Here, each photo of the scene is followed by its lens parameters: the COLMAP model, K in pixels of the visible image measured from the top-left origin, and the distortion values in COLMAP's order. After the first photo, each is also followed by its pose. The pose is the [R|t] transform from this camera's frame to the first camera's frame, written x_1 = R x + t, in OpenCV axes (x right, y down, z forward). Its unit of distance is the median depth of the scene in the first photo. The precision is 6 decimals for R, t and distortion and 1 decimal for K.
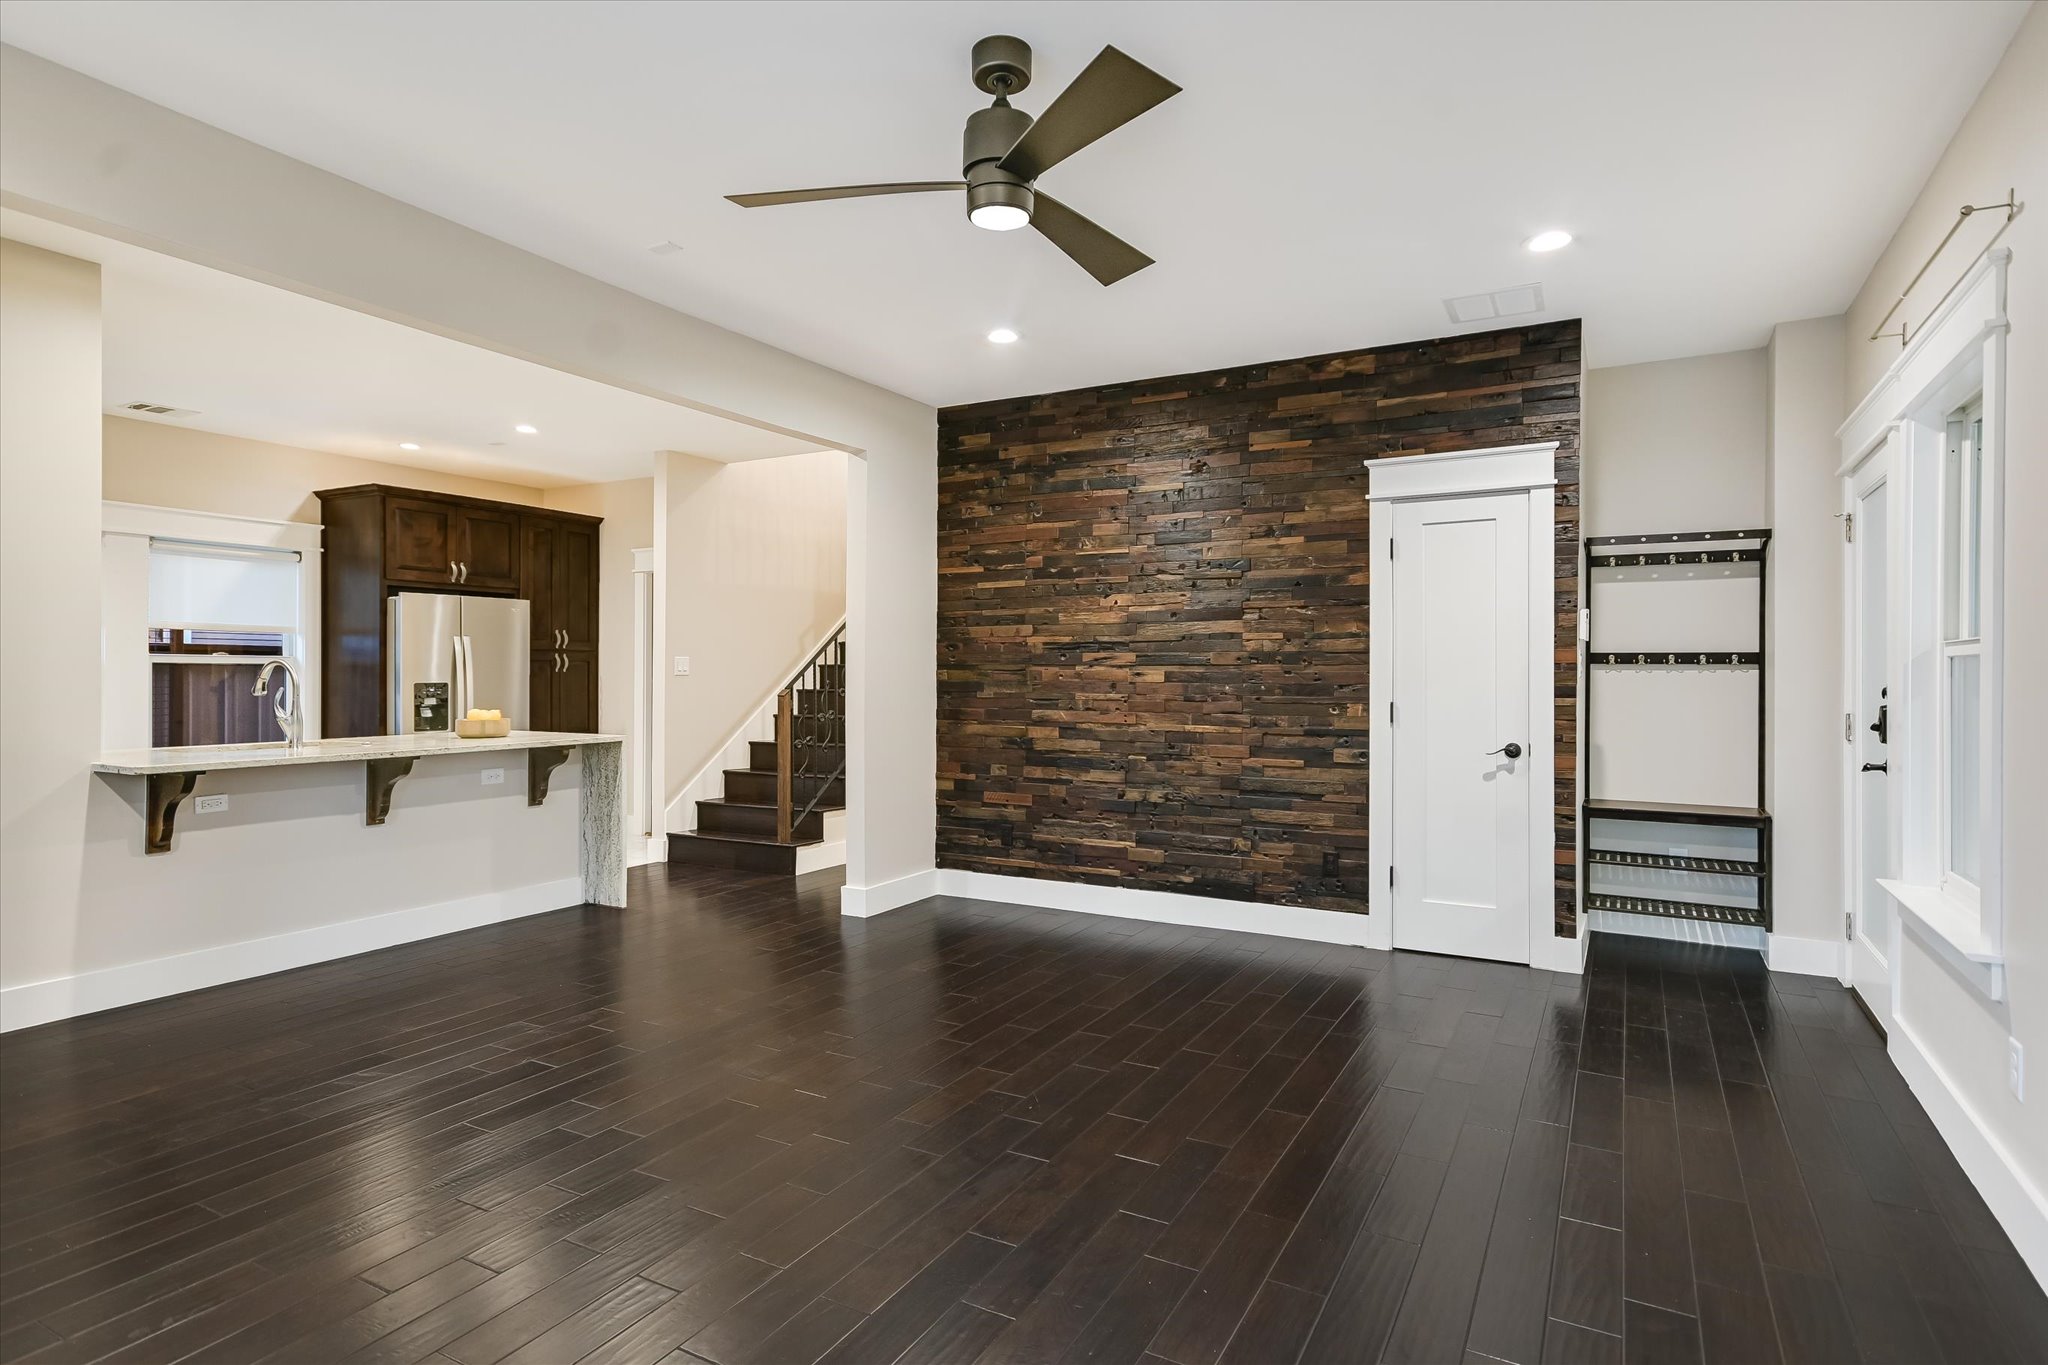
lens RADIAL K [[1083.6, 0, 1019.5], [0, 1083.6, 677.1], [0, 0, 1]] dist [0.023342, 0.004943]
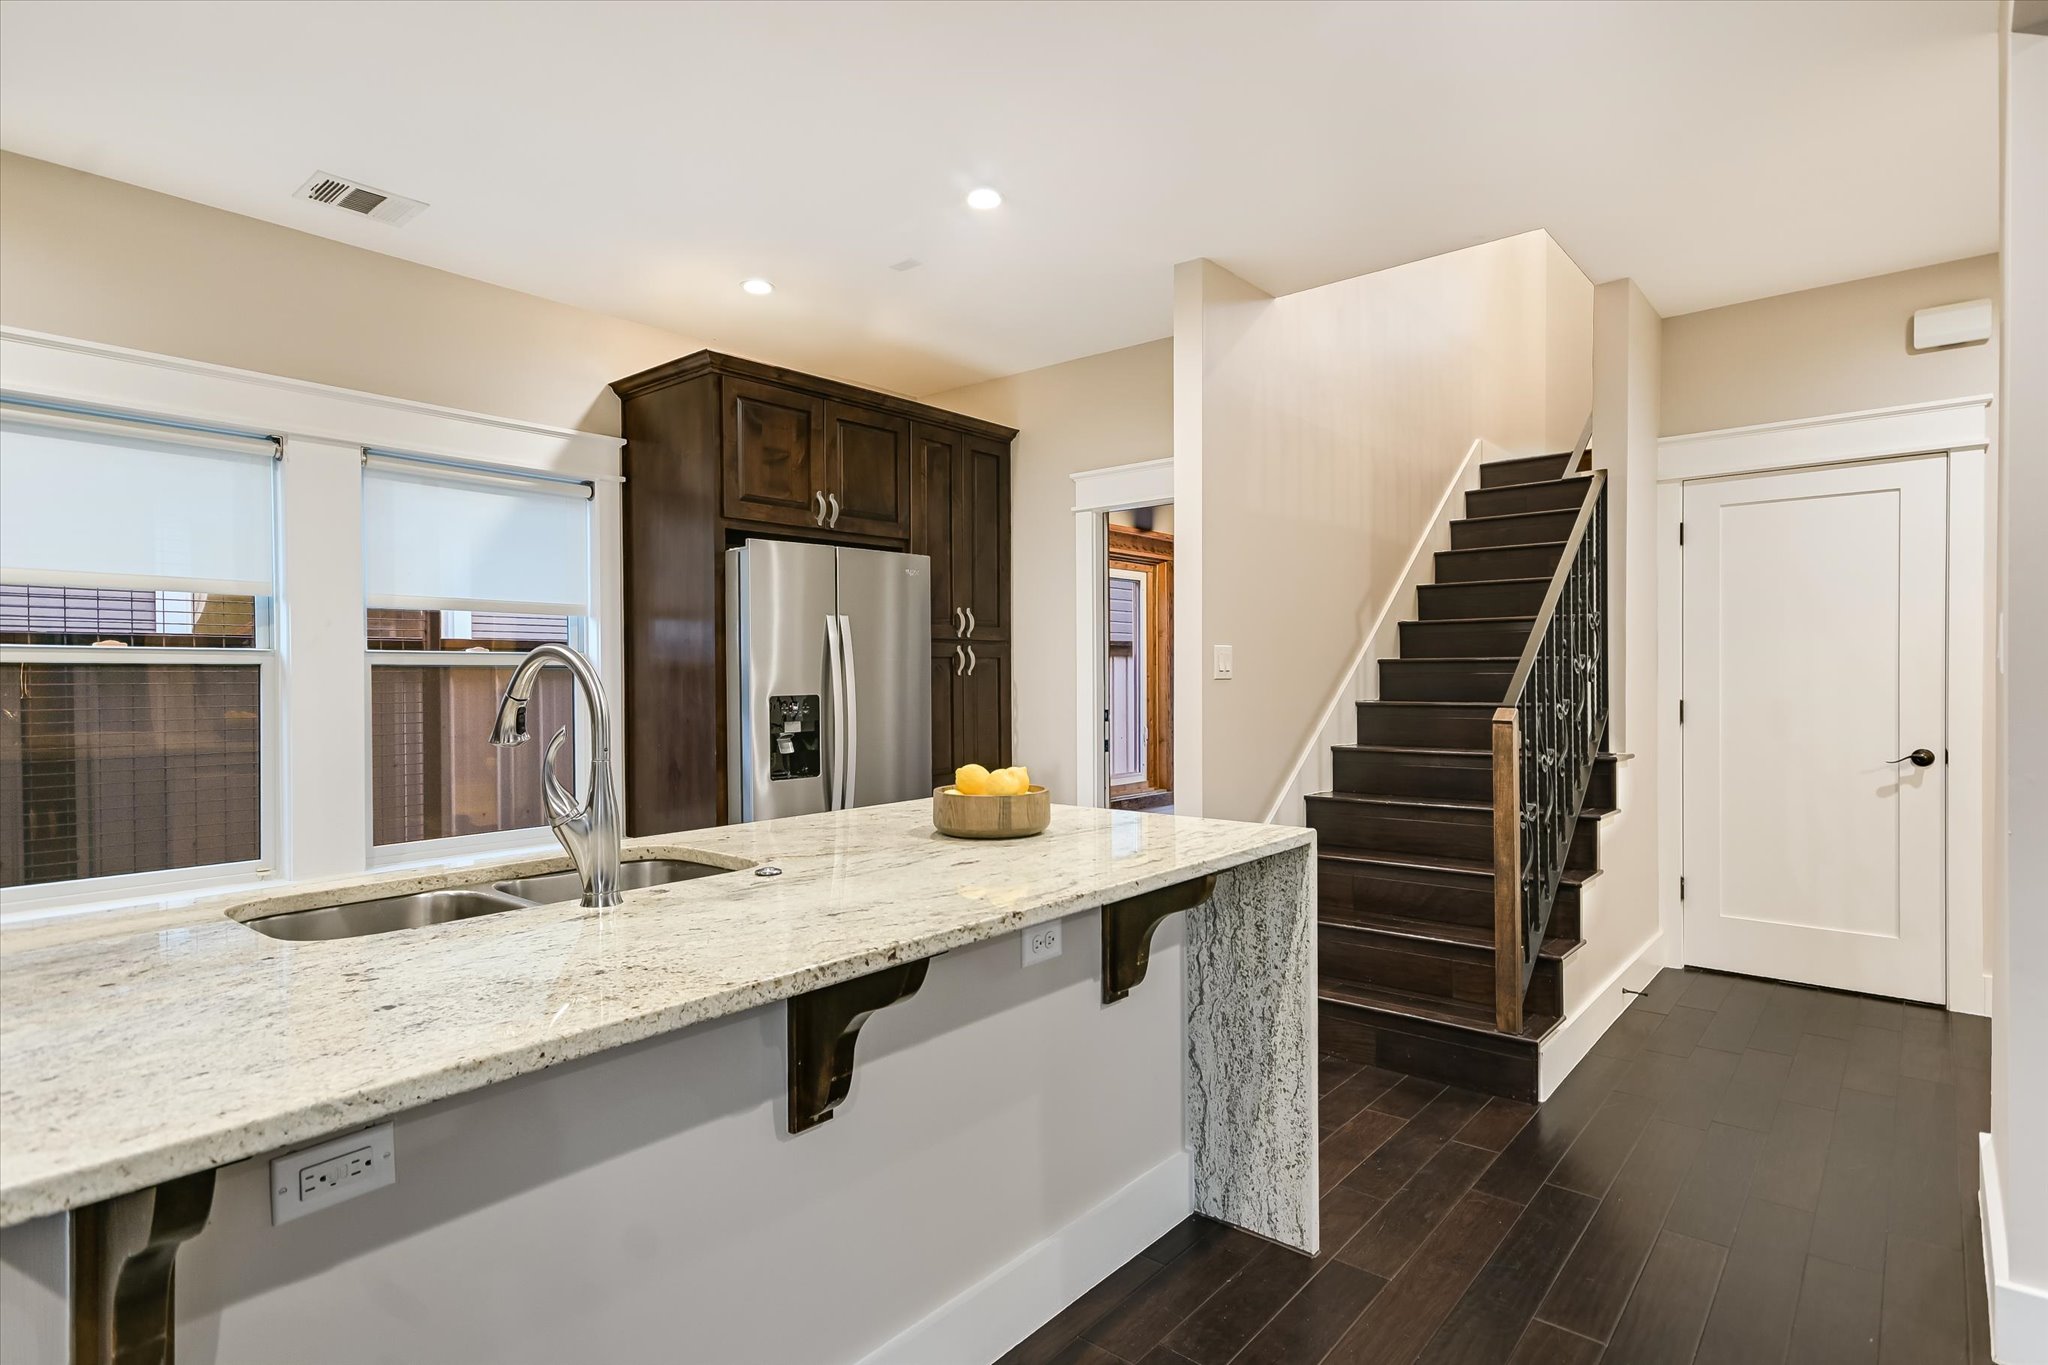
lens RADIAL K [[1083.6, 0, 1021.3], [0, 1083.6, 686.2], [0, 0, 1]] dist [0.023342, 0.004943]
pose [[0.980005, -0.007831, -0.198817, -0.300797], [0.009883, 0.999908, 0.009332, -0.003828], [0.198725, -0.011111, 0.979992, 0.449833]]
